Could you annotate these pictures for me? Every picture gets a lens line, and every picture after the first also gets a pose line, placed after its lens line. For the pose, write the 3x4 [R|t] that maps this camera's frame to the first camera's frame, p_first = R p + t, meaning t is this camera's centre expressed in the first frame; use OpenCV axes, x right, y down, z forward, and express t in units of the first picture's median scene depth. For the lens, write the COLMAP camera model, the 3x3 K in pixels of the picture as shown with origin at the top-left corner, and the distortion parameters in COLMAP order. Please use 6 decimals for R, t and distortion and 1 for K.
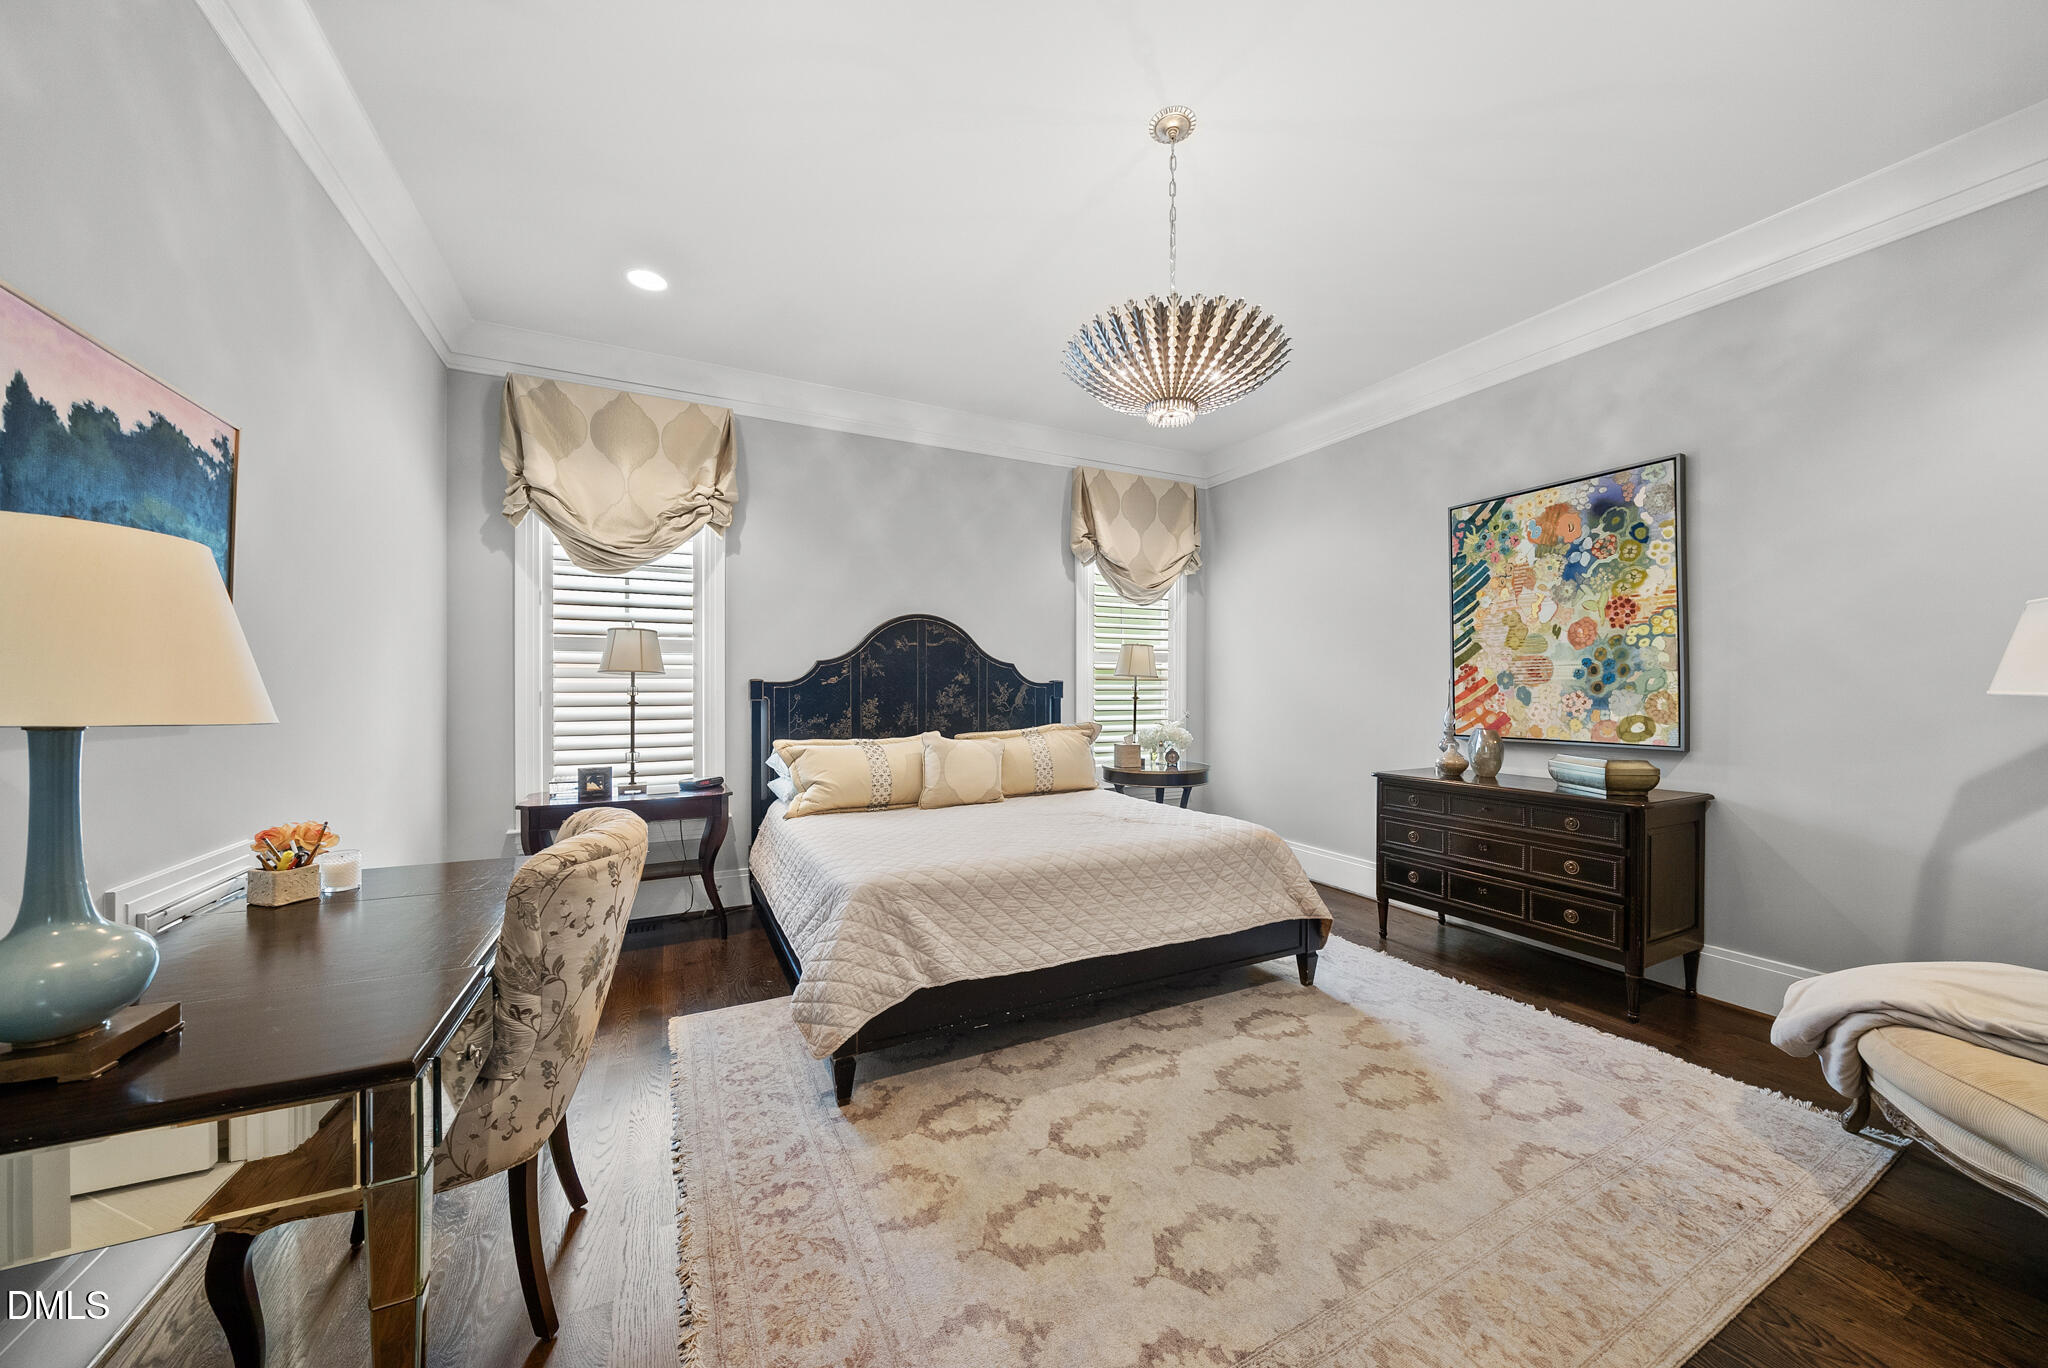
lens RADIAL K [[713.0, 0, 1029.2], [0, 713.0, 684.2], [0, 0, 1]] dist [-0.005693, -0.000175]
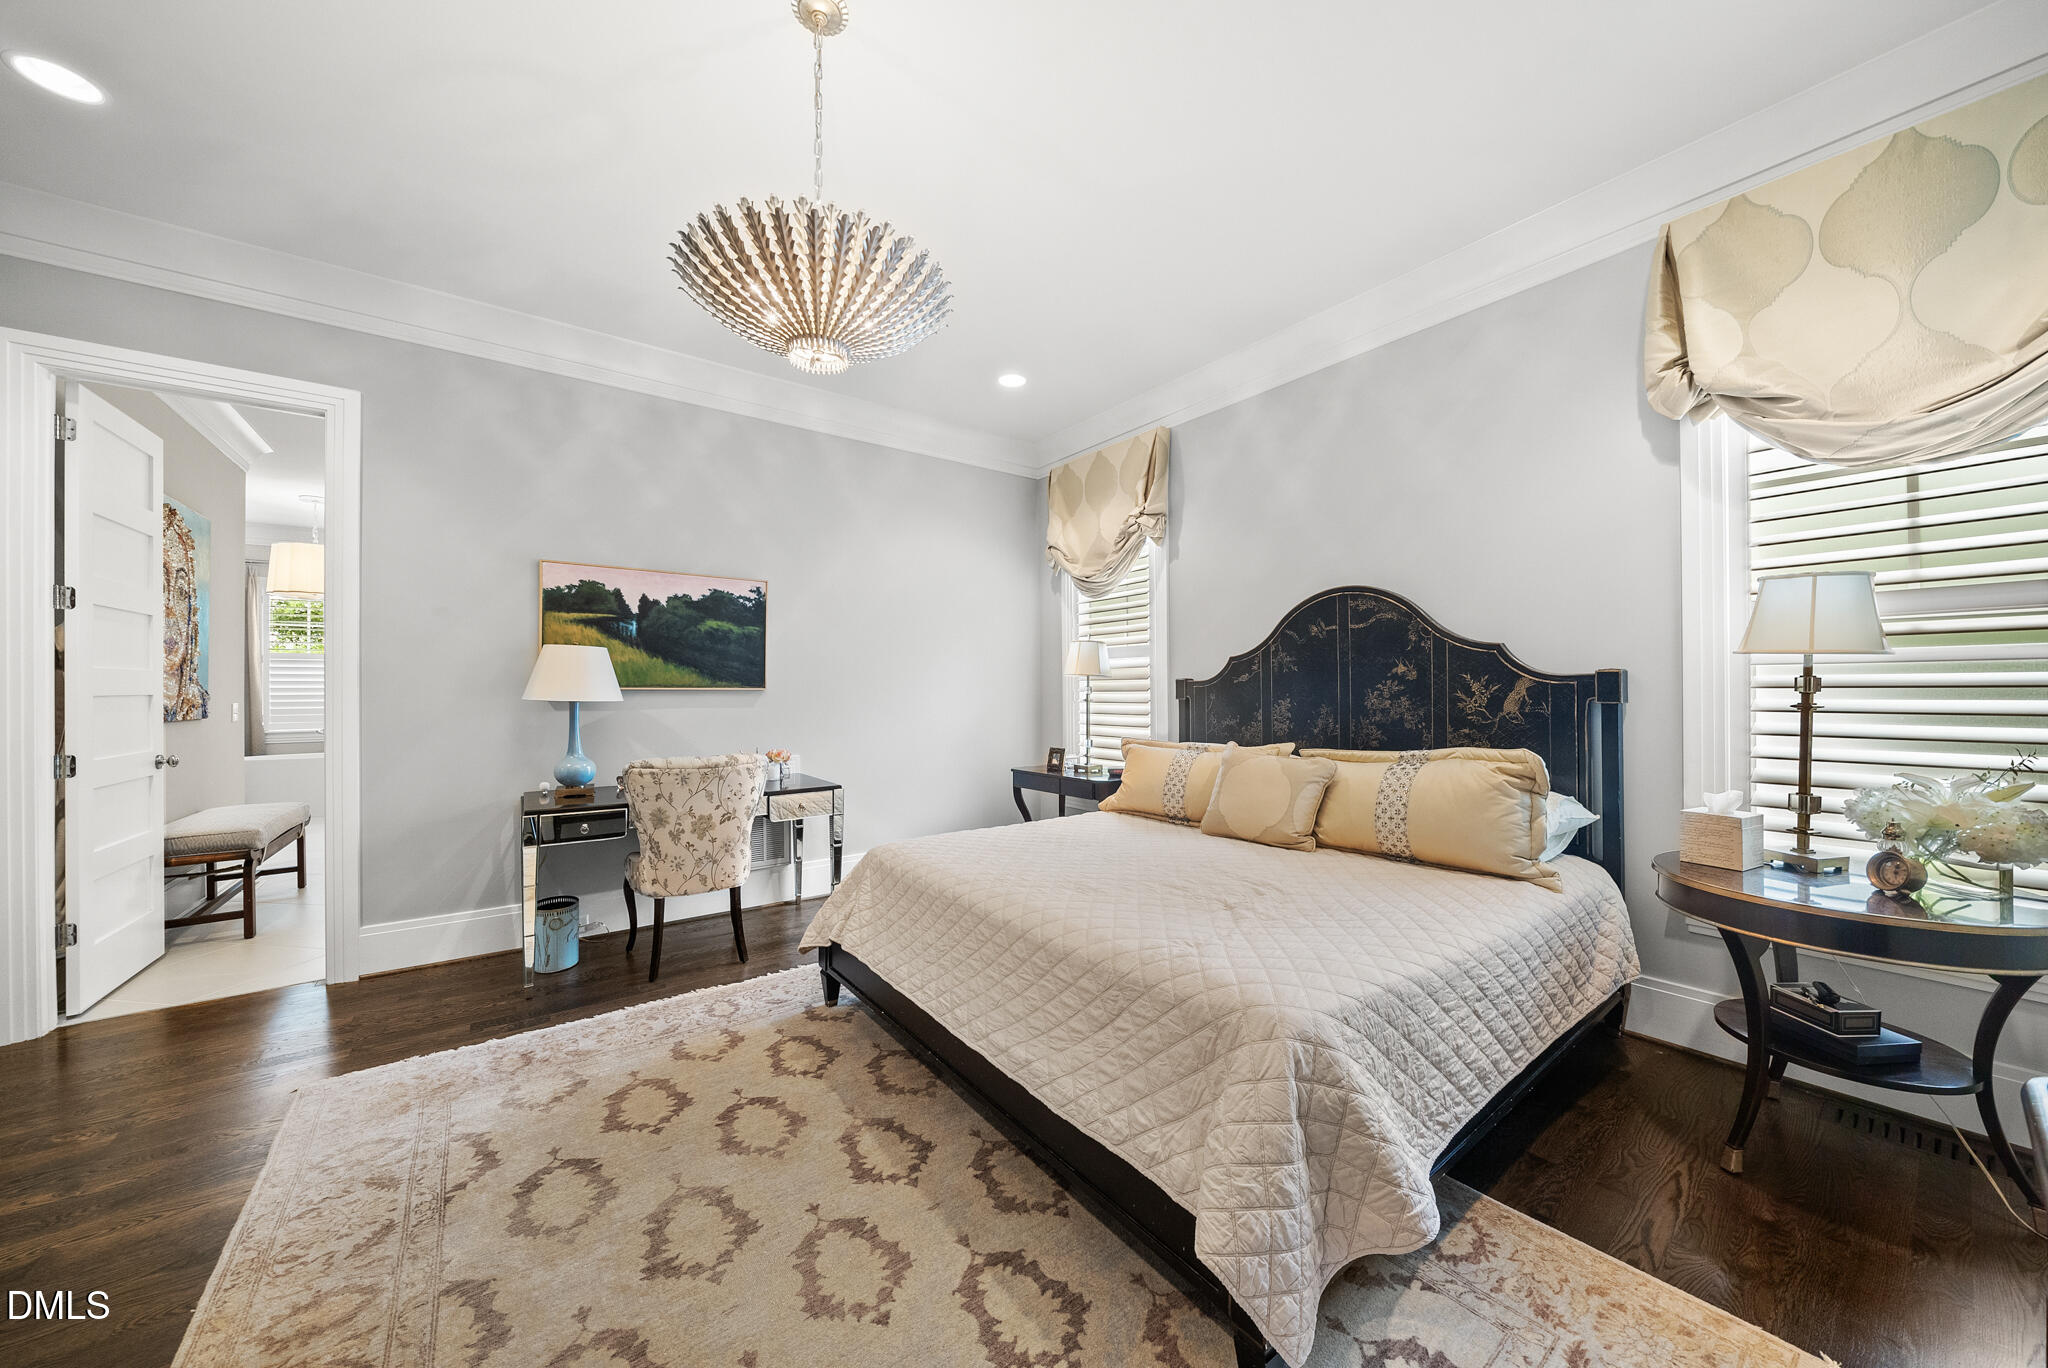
lens RADIAL K [[713.0, 0, 1029.2], [0, 713.0, 684.2], [0, 0, 1]] dist [-0.005693, -0.000175]
pose [[0.162178, -0.008379, -0.986726, 0.575055], [0.011055, 0.999917, -0.006674, 0.005427], [0.986700, -0.009826, 0.162257, 0.603890]]
